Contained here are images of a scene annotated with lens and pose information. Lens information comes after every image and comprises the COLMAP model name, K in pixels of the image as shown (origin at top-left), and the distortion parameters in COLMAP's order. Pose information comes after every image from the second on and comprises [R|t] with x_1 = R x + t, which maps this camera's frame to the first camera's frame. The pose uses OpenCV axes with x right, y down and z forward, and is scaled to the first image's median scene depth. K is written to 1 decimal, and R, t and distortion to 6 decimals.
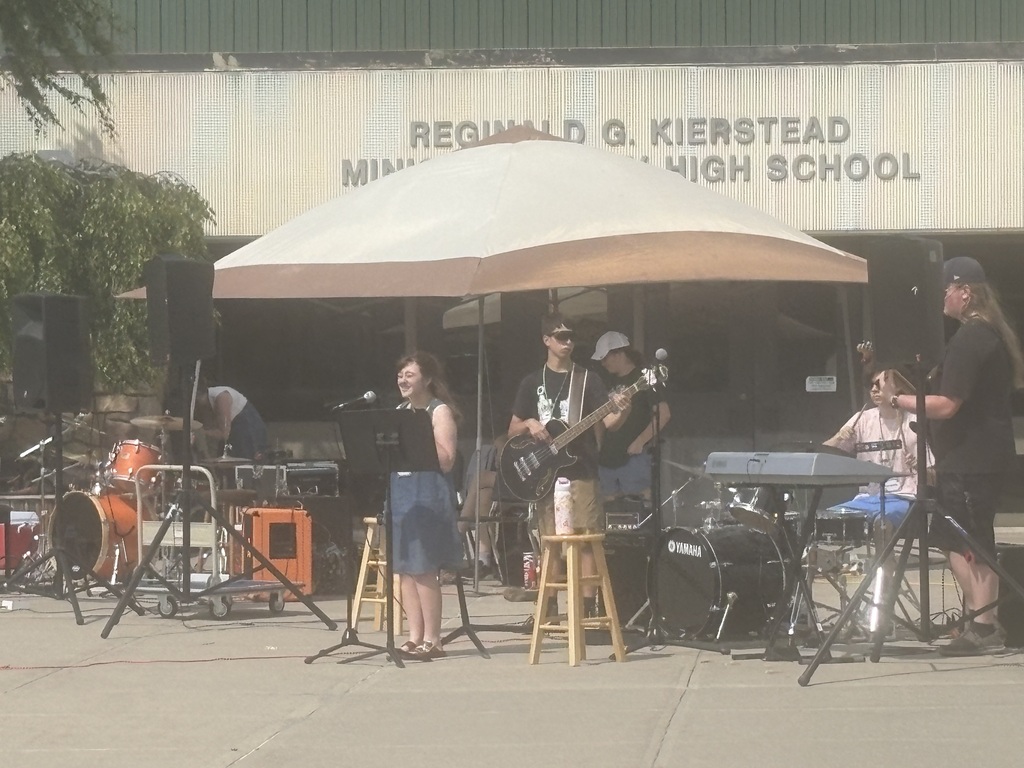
lens RADIAL K [[4571.0, 0, 511.4], [0, 4571.0, 386.7], [0, 0, 1]] dist [0.284032, 0.000000]
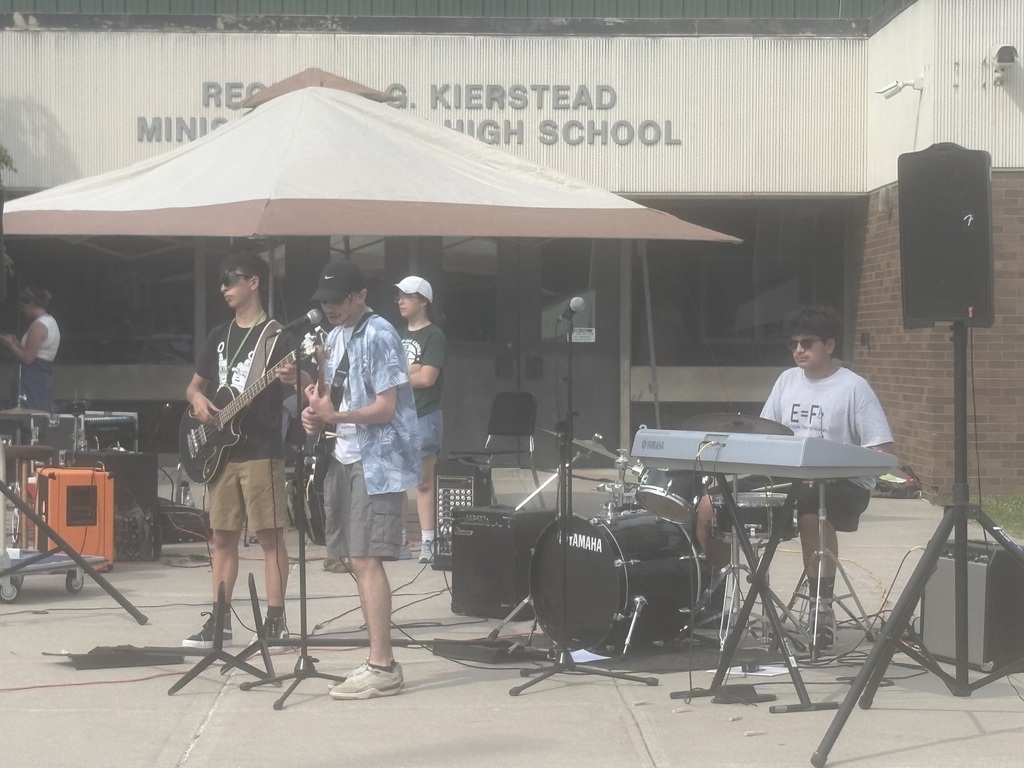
lens RADIAL K [[3094.5, 0, 514.1], [0, 3094.5, 373.5], [0, 0, 1]] dist [0.196608, 0.000000]
pose [[0.995724, 0.010431, 0.091786, -0.015785], [-0.011756, 0.999834, 0.013909, -0.001414], [-0.091625, -0.014928, 0.995682, 0.279376]]
